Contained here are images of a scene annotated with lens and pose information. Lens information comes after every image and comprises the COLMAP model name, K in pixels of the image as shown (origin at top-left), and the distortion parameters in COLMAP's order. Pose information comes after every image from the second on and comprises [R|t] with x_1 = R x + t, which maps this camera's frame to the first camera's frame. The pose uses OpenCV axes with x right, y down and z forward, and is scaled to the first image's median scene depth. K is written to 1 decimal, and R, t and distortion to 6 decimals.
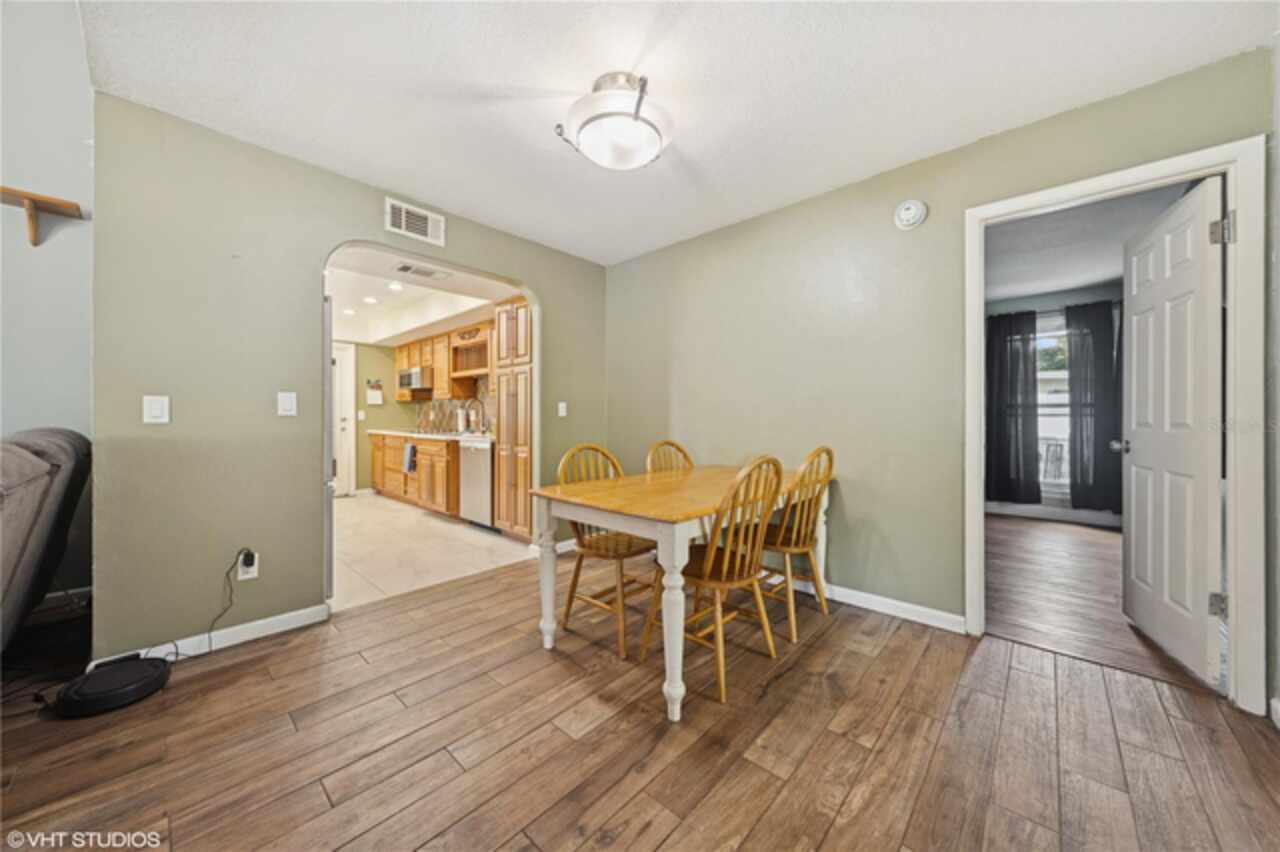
lens RADIAL K [[448.1, 0, 645.4], [0, 448.1, 417.1], [0, 0, 1]] dist [0.003484, 0.000060]
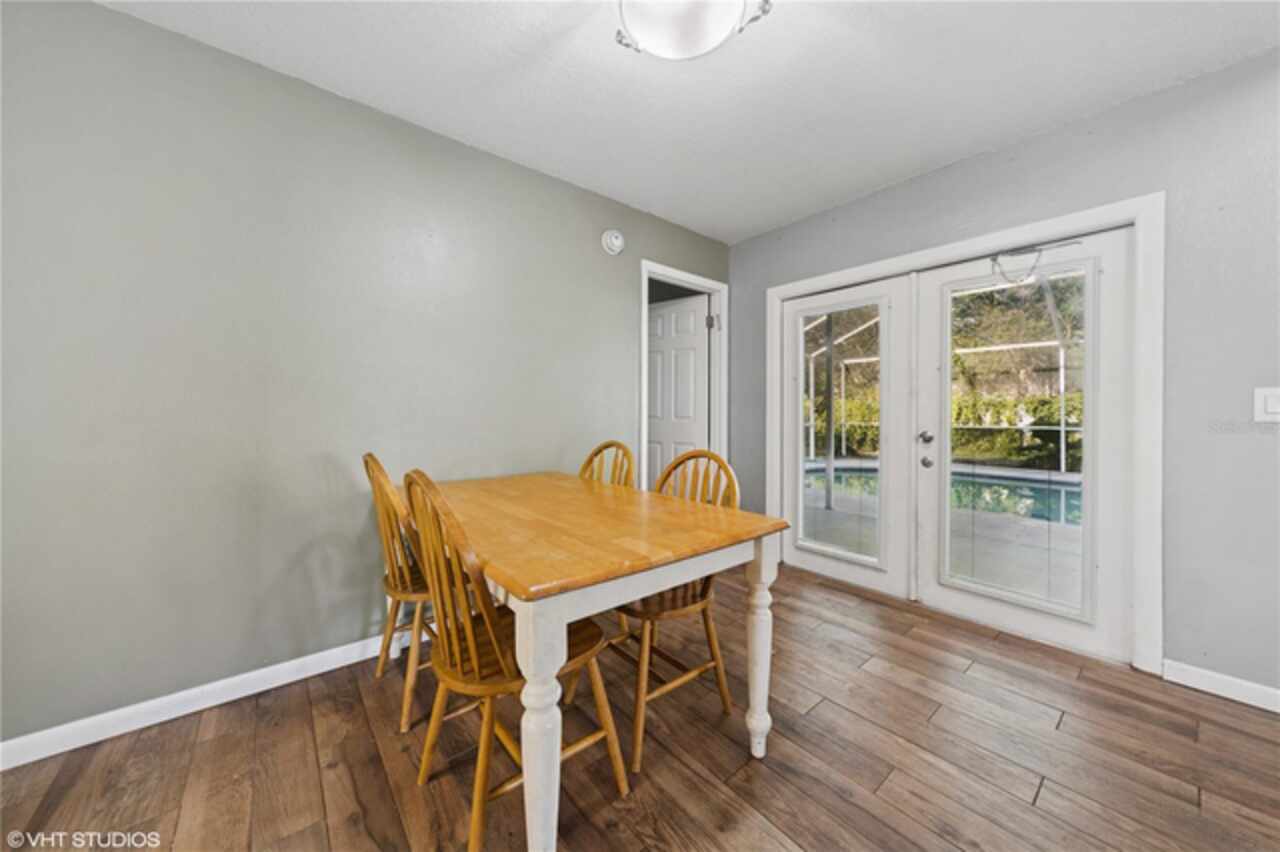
lens RADIAL K [[448.1, 0, 647.9], [0, 448.1, 415.9], [0, 0, 1]] dist [0.003484, 0.000060]
pose [[0.129326, -0.011058, 0.991541, -0.770995], [-0.001605, 0.999934, 0.011361, -0.010064], [-0.991601, -0.003061, 0.129299, 1.009303]]
